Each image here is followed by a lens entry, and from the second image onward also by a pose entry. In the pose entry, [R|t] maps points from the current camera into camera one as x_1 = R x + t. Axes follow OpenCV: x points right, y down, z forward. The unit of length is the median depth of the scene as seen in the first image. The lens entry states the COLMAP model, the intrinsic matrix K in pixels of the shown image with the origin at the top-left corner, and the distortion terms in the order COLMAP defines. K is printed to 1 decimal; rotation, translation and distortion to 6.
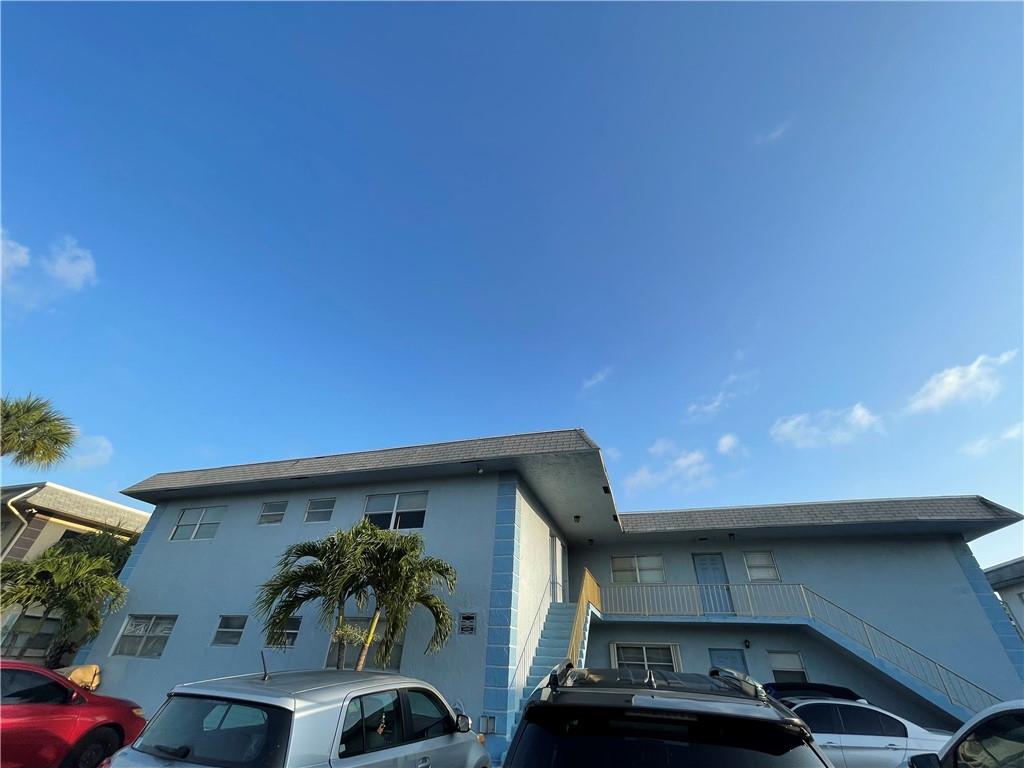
lens RADIAL K [[415.0, 0, 510.8], [0, 415.0, 382.6], [0, 0, 1]] dist [0.000279, 0.000358]
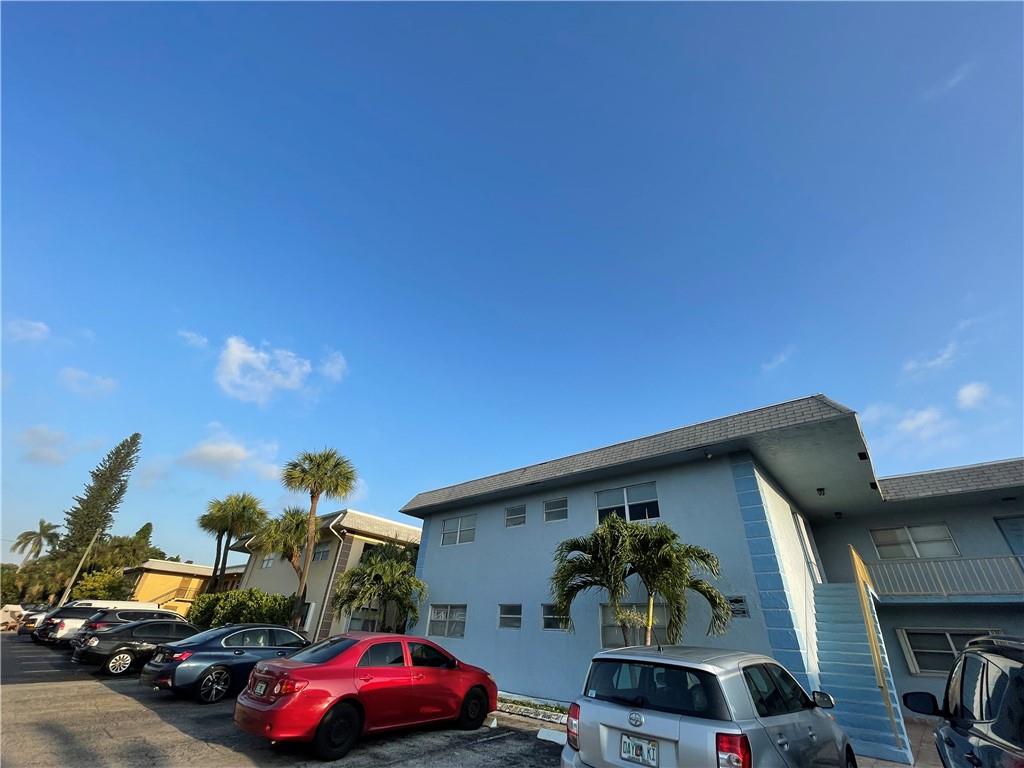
lens RADIAL K [[415.0, 0, 510.8], [0, 415.0, 382.6], [0, 0, 1]] dist [0.000279, 0.000358]
pose [[0.914685, -0.204453, -0.348641, -0.114585], [0.212597, 0.977022, -0.015190, -0.039483], [0.343736, -0.060226, 0.937133, -0.074367]]
